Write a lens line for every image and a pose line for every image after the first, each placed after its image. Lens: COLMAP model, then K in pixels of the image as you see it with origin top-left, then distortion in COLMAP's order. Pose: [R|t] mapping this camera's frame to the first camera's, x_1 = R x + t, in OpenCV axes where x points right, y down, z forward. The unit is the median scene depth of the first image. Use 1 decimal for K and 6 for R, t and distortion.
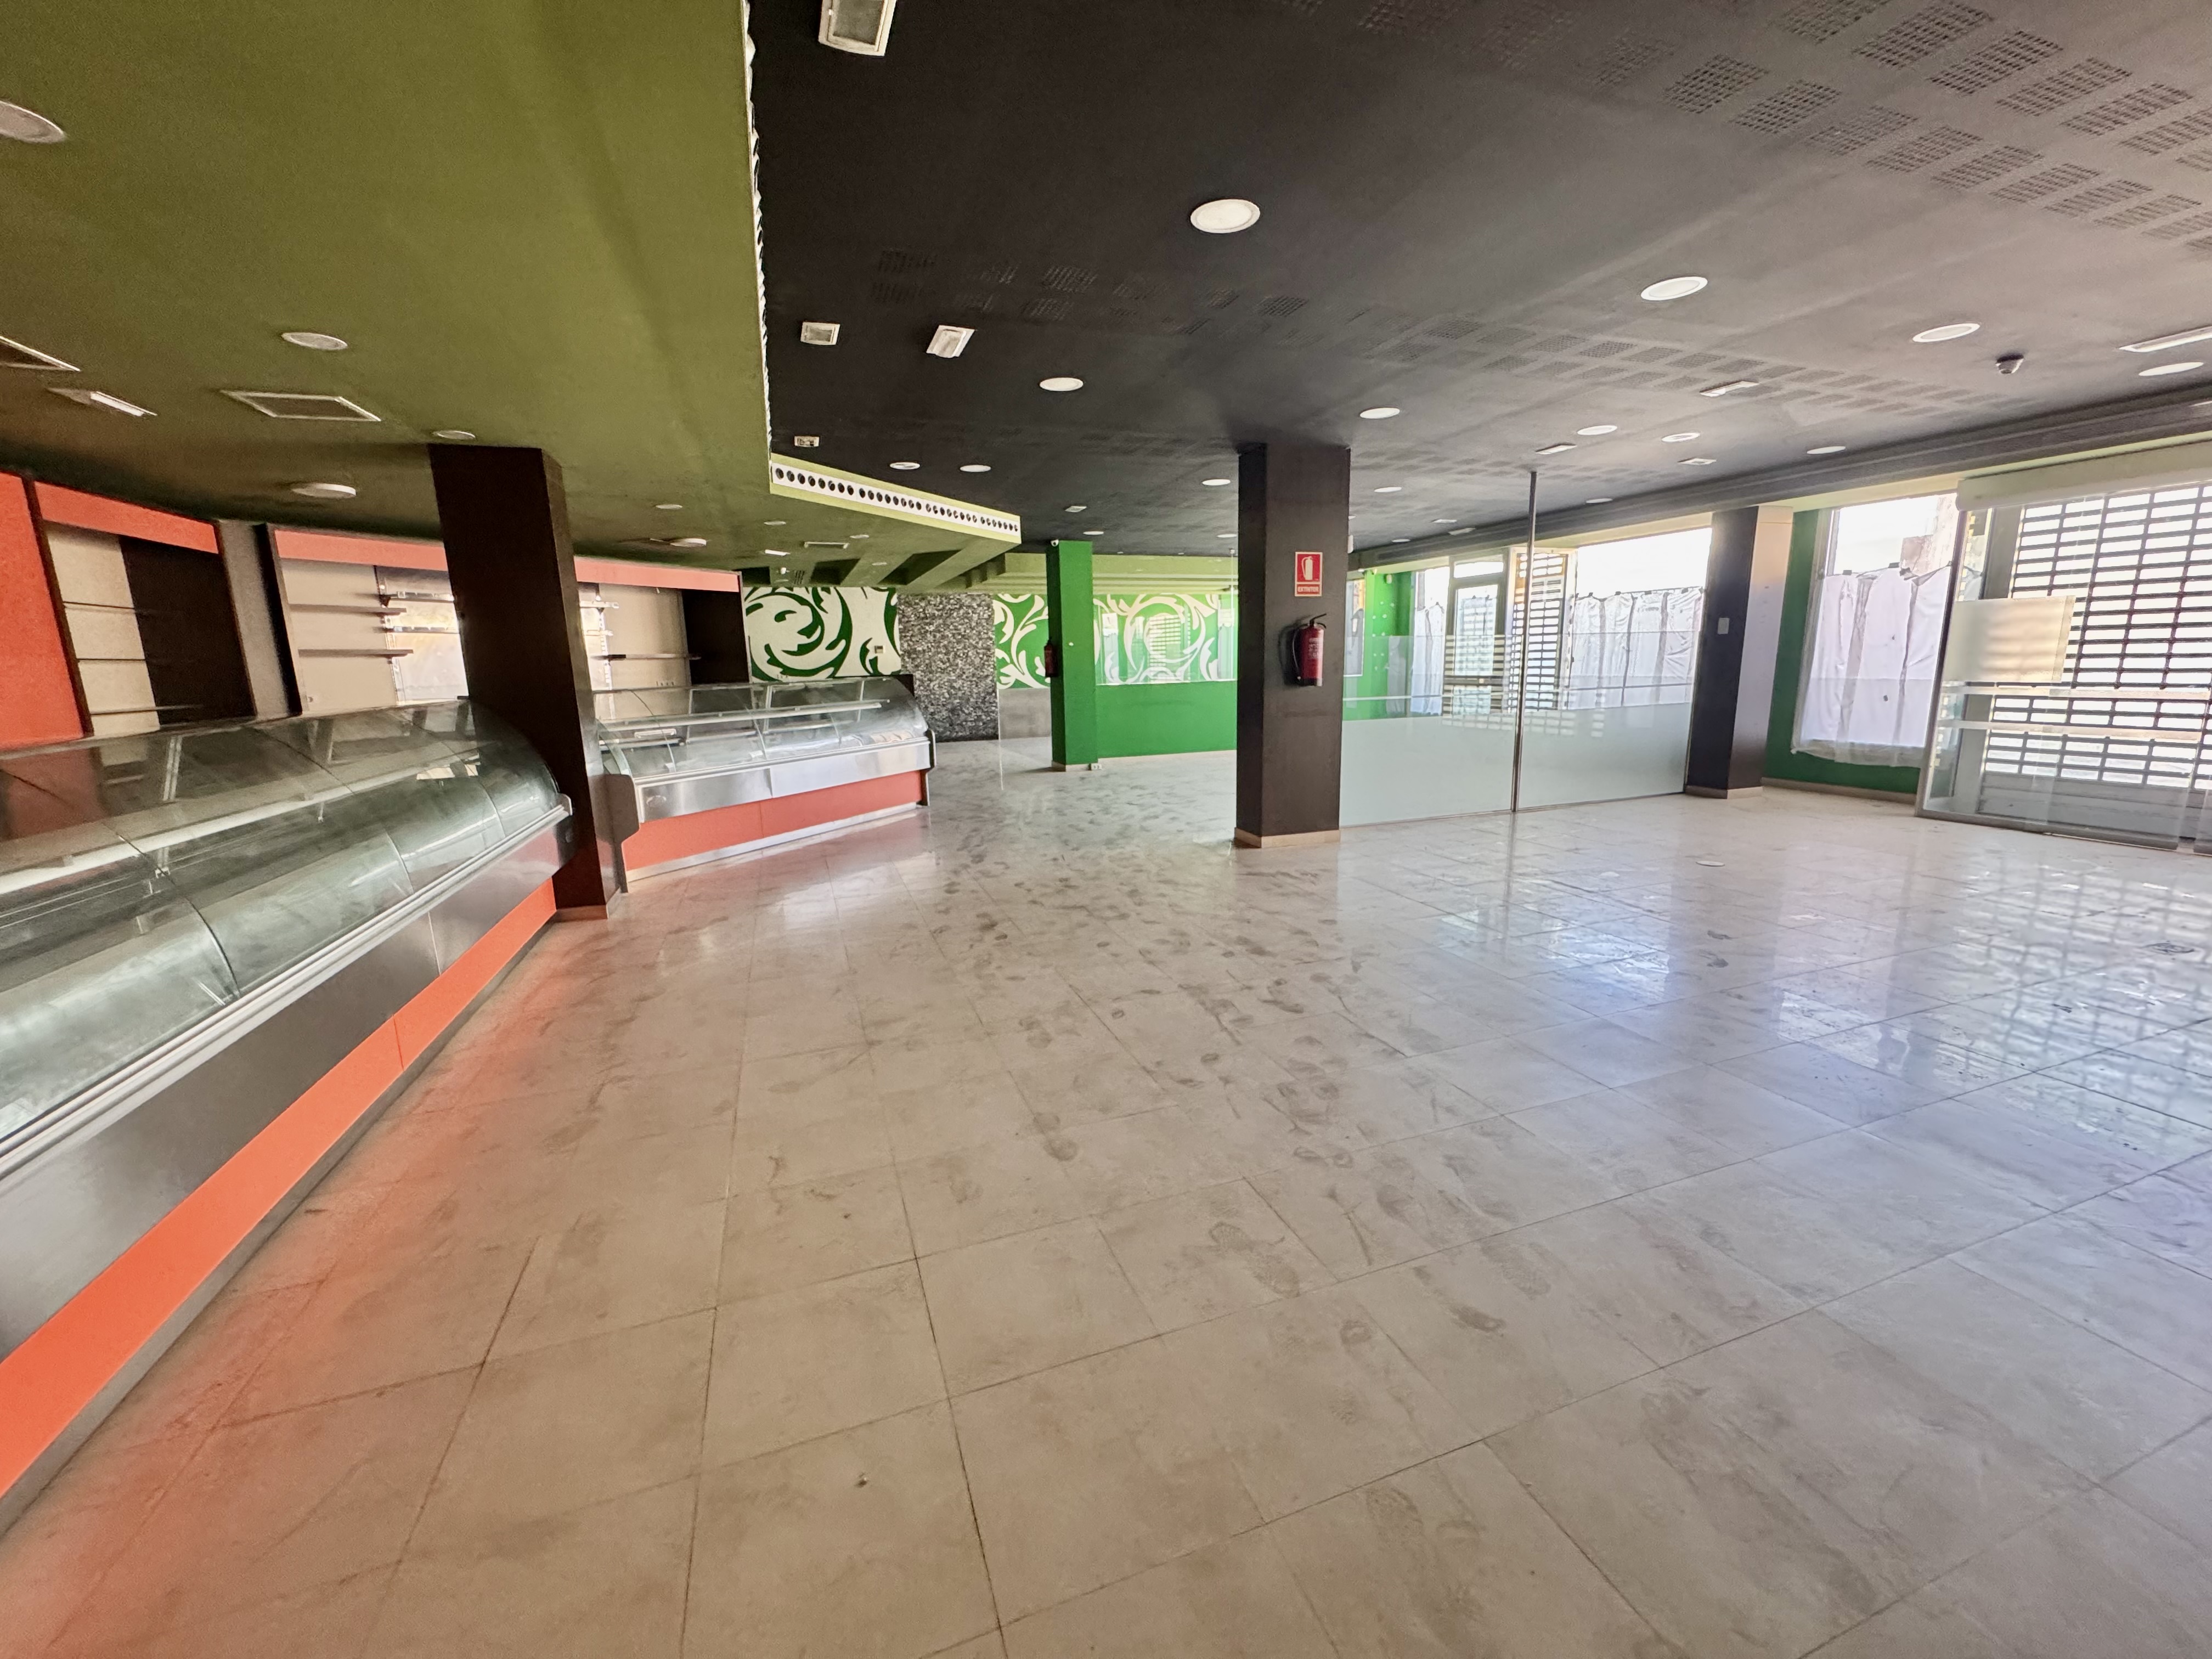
lens RADIAL K [[885.8, 0, 1109.1], [0, 885.8, 833.9], [0, 0, 1]] dist [-0.003481, 0.000364]
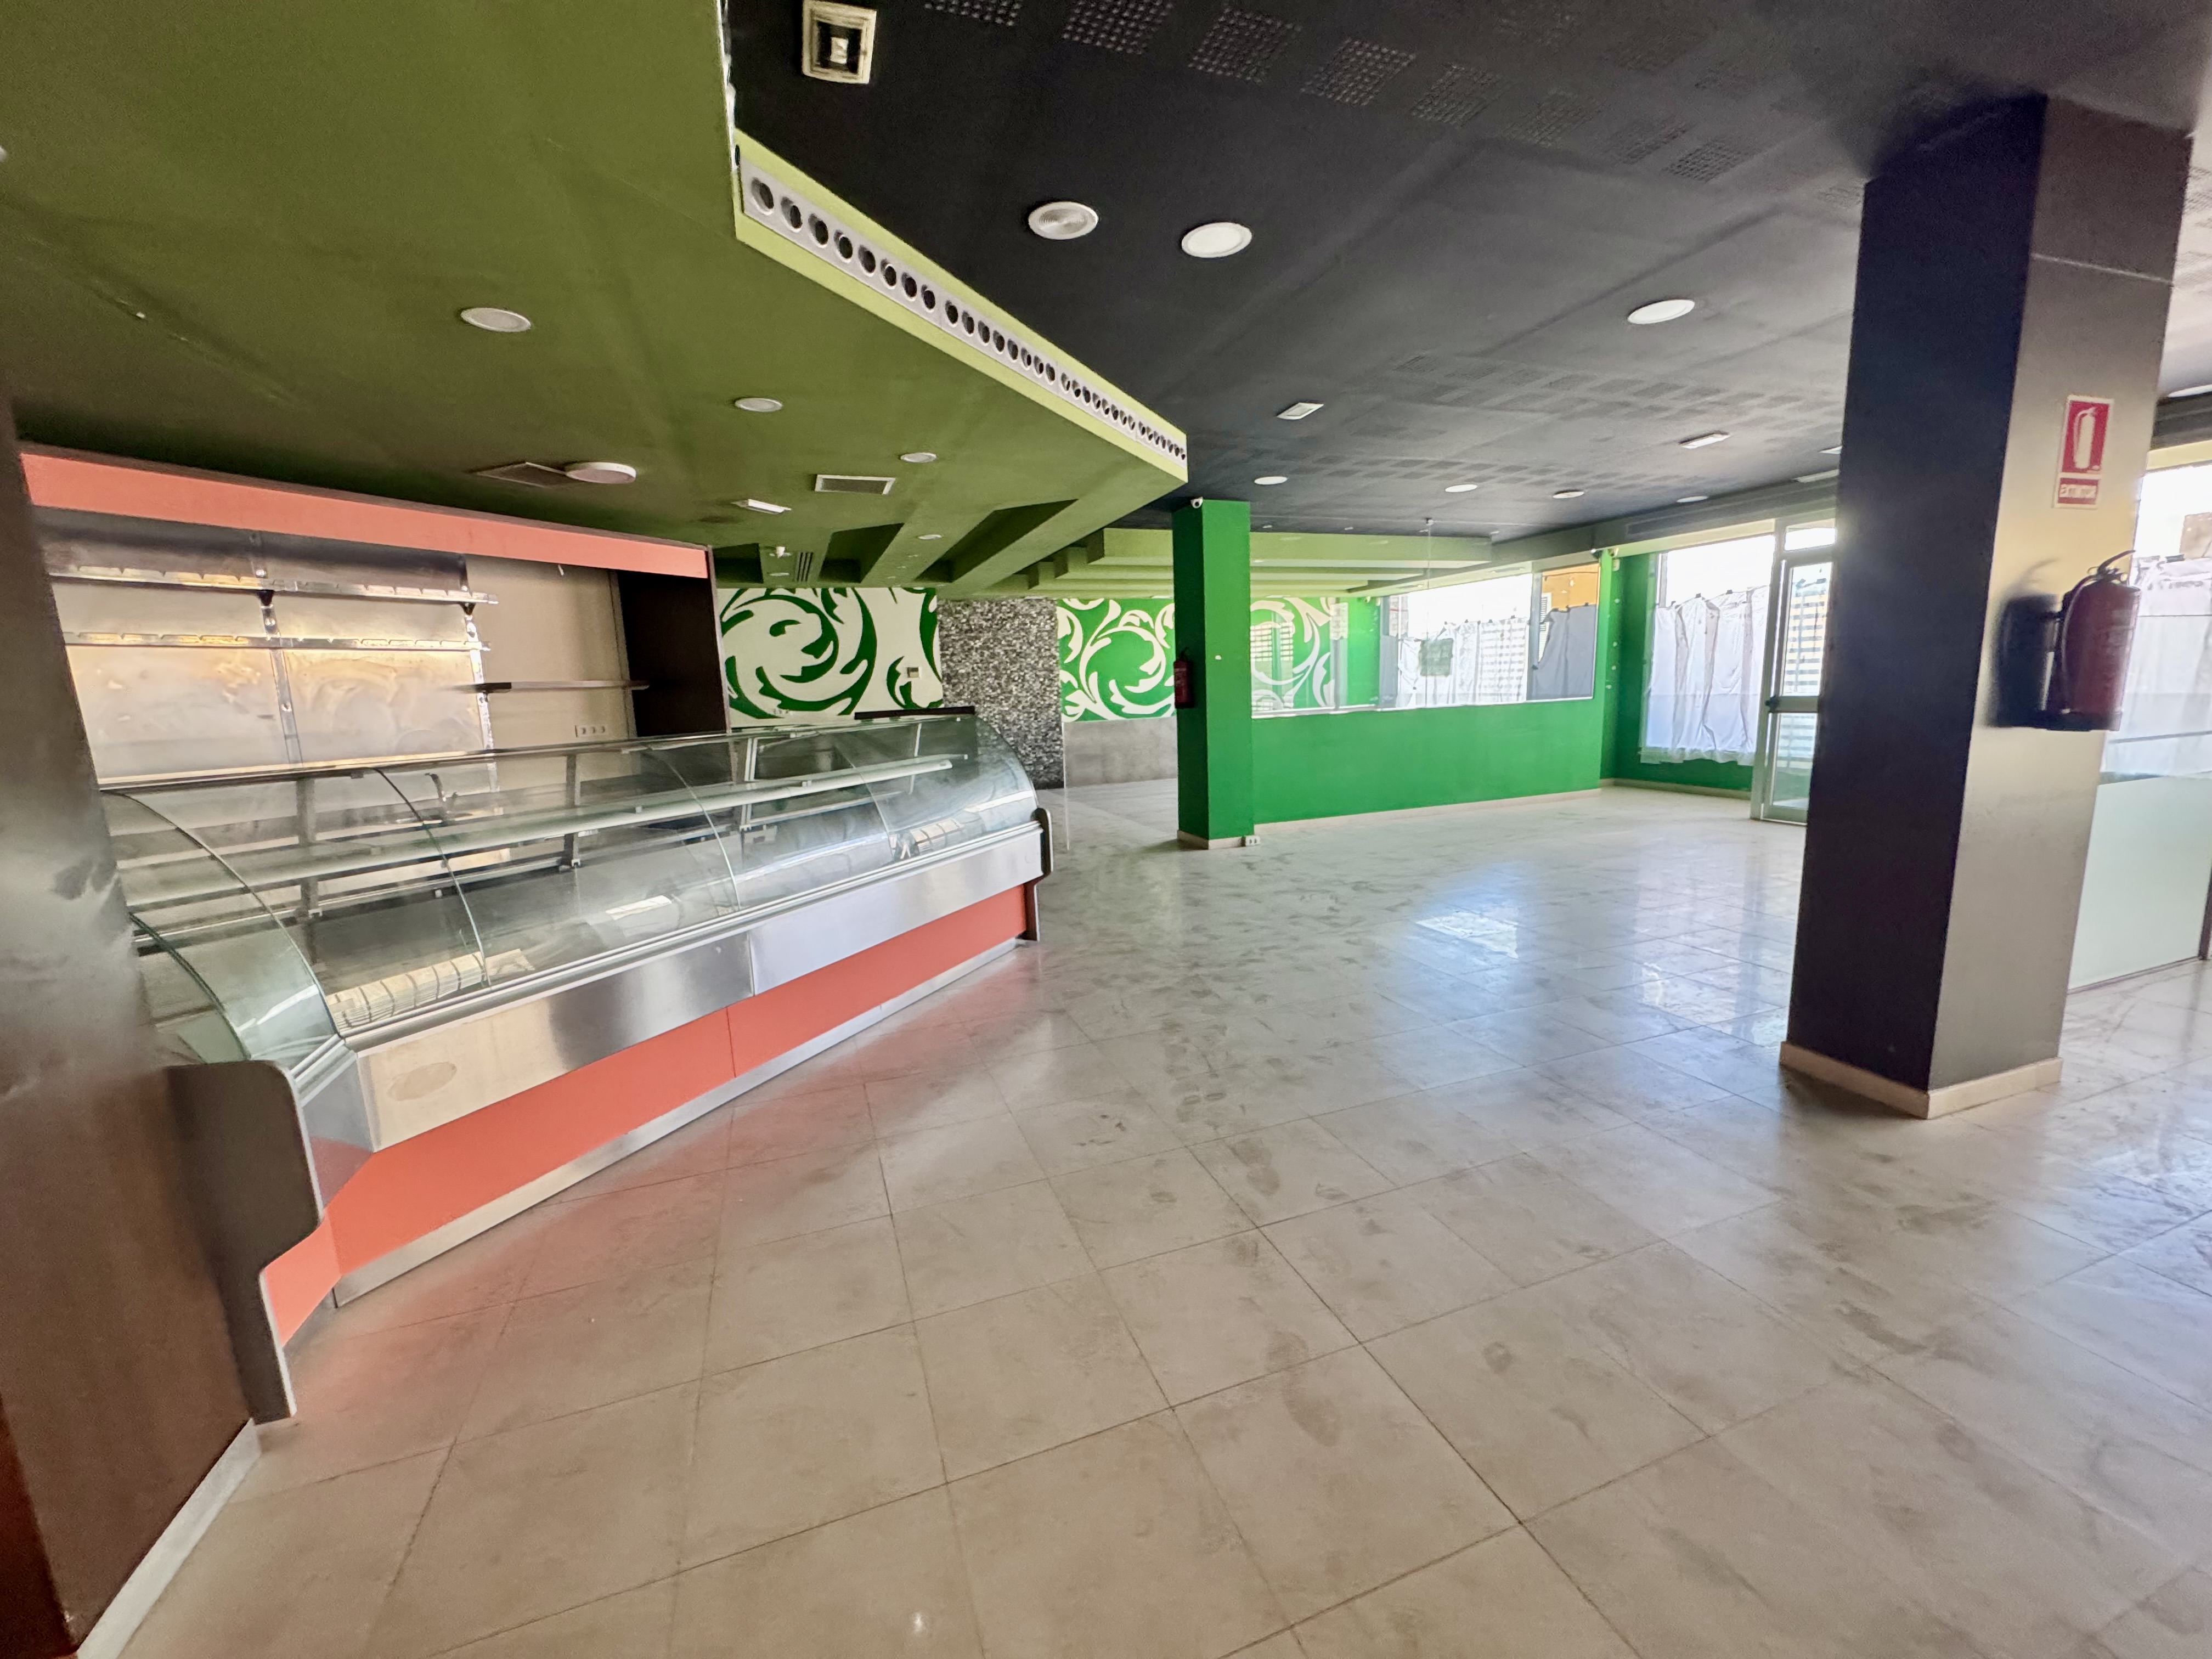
lens RADIAL K [[885.8, 0, 1108.3], [0, 885.8, 830.8], [0, 0, 1]] dist [-0.003481, 0.000364]
pose [[0.999883, -0.015135, -0.002312, -0.159260], [0.015057, 0.999422, -0.030468, -0.085425], [0.002772, 0.030430, 0.999533, 0.441515]]
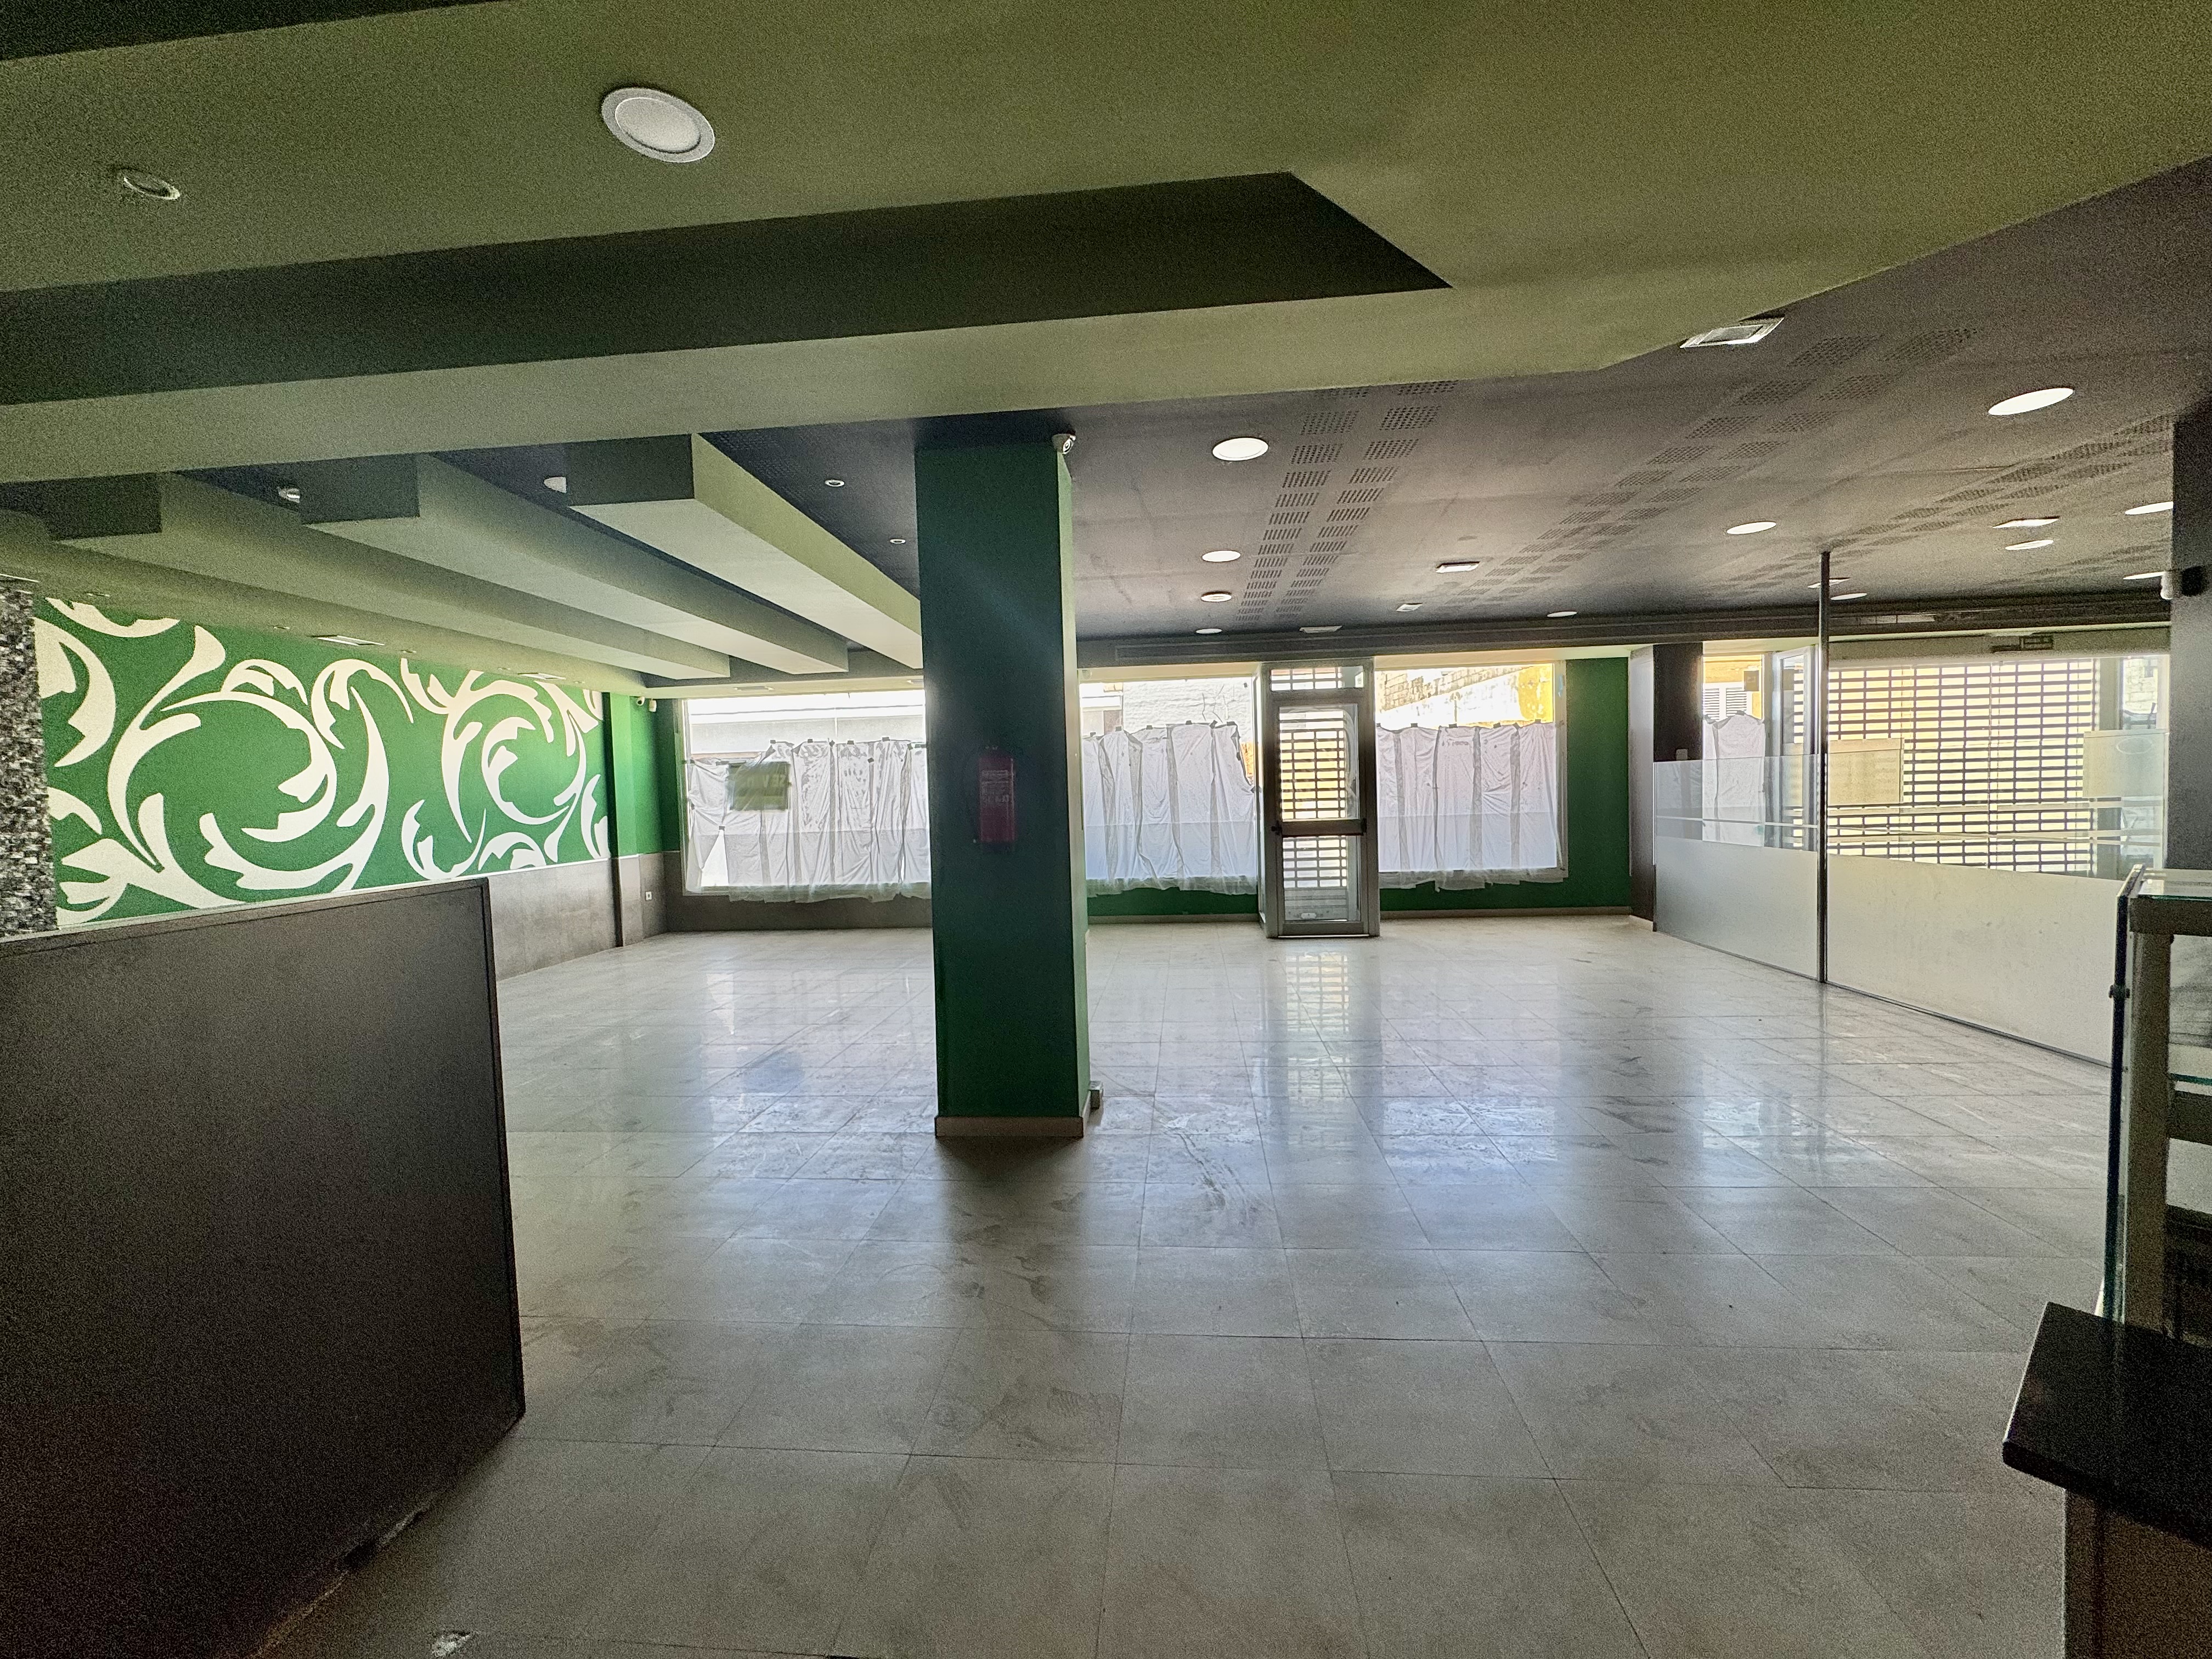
lens RADIAL K [[885.8, 0, 1111.5], [0, 885.8, 824.8], [0, 0, 1]] dist [-0.003481, 0.000364]
pose [[0.426526, -0.023816, 0.904162, -0.433890], [0.197479, 0.977988, -0.067397, -0.205630], [-0.882654, 0.207300, 0.421840, 1.081818]]
